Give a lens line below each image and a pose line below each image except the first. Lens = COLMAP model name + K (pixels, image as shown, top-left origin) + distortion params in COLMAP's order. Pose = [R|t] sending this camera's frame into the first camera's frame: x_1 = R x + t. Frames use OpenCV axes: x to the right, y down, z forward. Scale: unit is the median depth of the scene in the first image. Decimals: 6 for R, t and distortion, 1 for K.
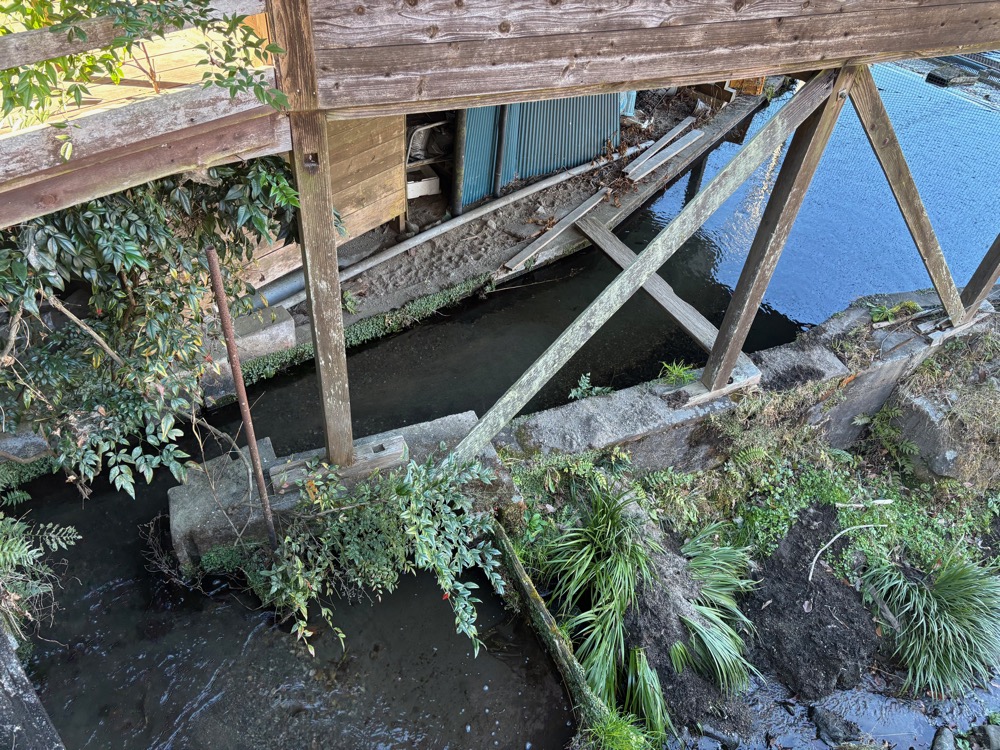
lens RADIAL K [[746.6, 0, 497.6], [0, 746.6, 368.7], [0, 0, 1]] dist [0.058533, -0.056273]
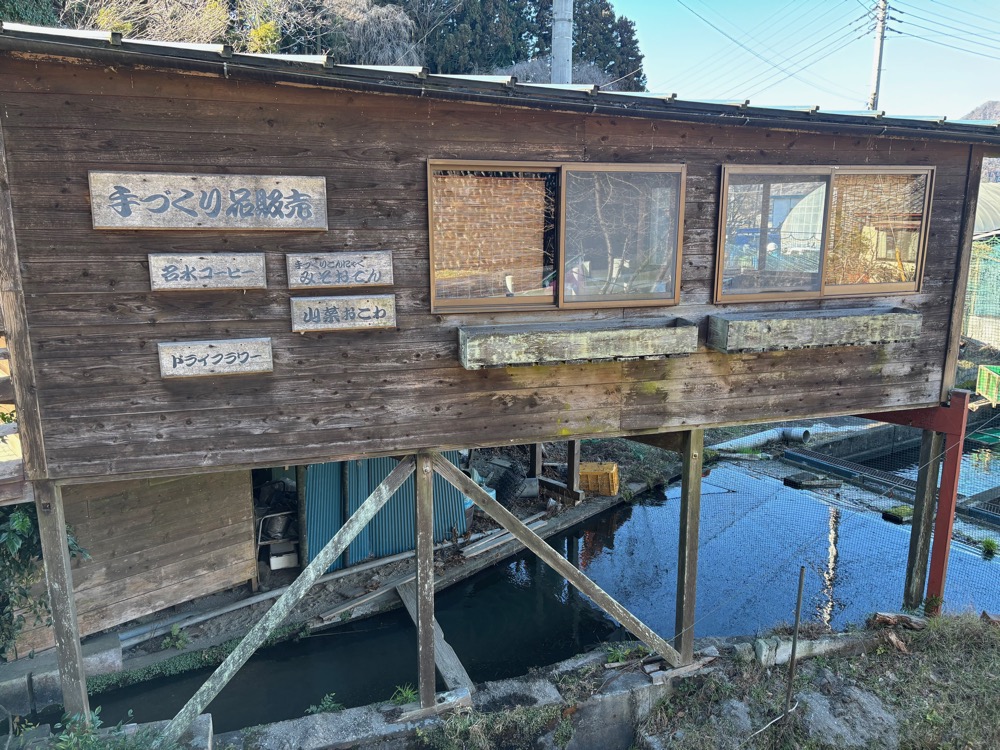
lens RADIAL K [[746.6, 0, 497.6], [0, 746.6, 368.7], [0, 0, 1]] dist [0.058533, -0.056273]
pose [[0.986087, -0.060541, -0.154815, 0.887694], [-0.031517, 0.846339, -0.531712, 0.296851], [0.163217, 0.529193, 0.832655, -0.409175]]
